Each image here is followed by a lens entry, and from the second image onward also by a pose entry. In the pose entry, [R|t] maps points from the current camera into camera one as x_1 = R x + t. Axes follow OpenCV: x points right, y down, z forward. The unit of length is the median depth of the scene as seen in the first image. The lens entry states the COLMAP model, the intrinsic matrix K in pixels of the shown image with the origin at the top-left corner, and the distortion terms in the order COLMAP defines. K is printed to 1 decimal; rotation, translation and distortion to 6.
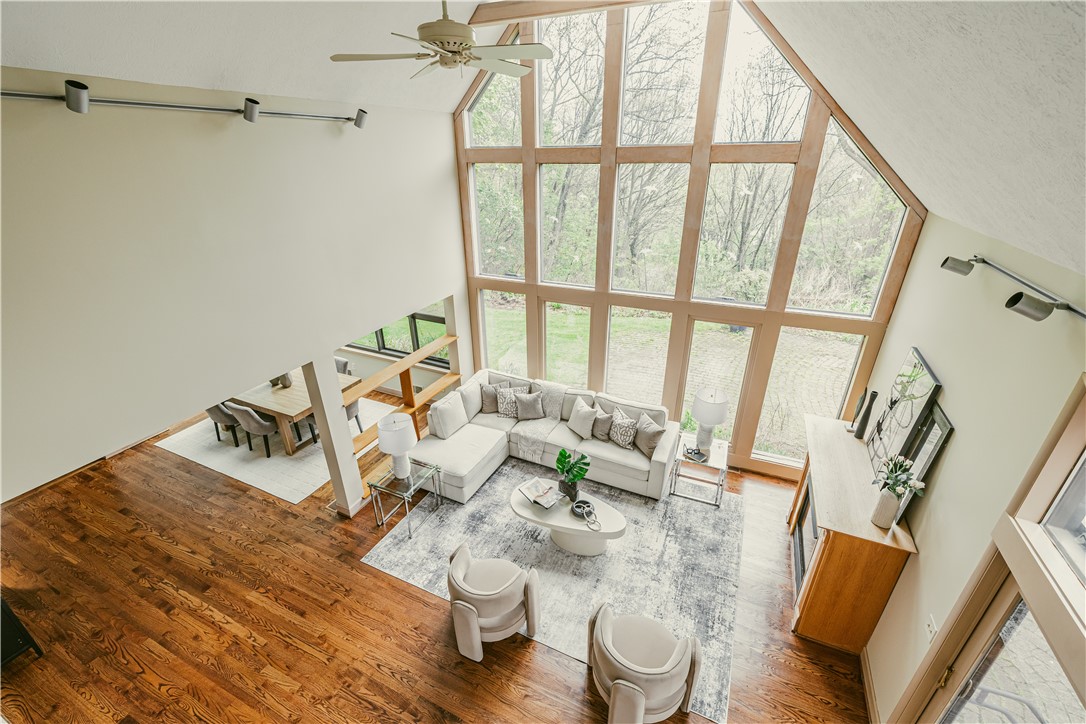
lens RADIAL K [[457.2, 0, 543.0], [0, 457.2, 362.0], [0, 0, 1]] dist [0.000496, 0.000144]
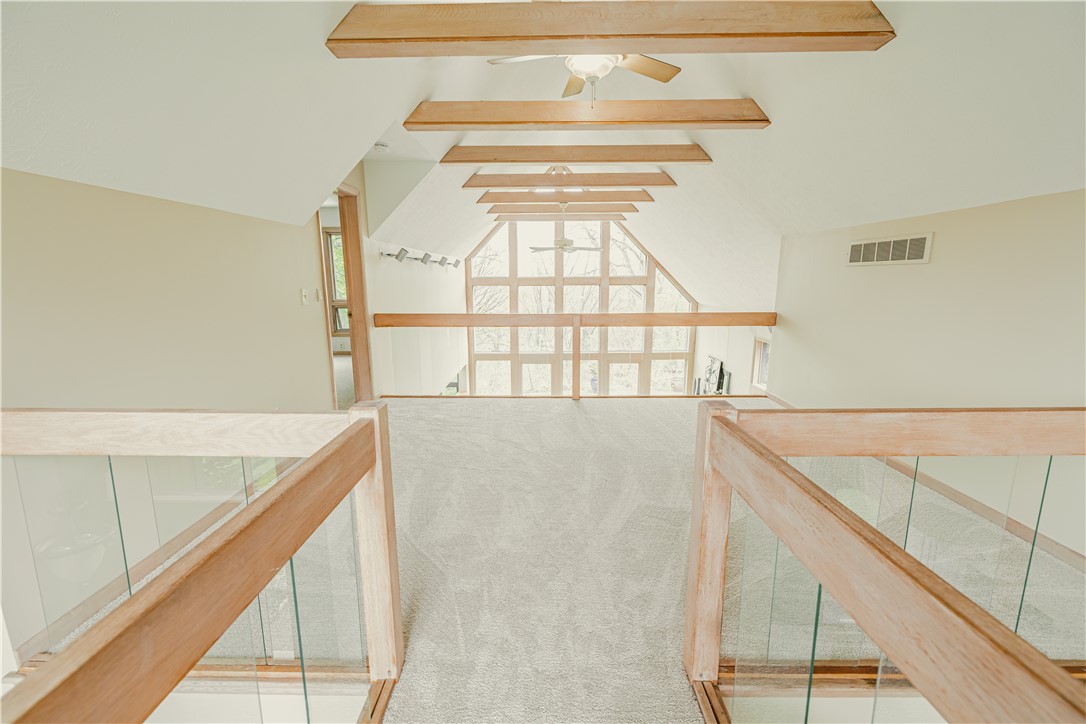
lens RADIAL K [[457.2, 0, 543.0], [0, 457.2, 362.0], [0, 0, 1]] dist [0.000496, 0.000144]
pose [[0.914285, -0.062956, 0.400149, -0.816132], [0.163383, 0.961243, -0.222075, 0.336671], [-0.370659, 0.268418, 0.889136, -0.692265]]
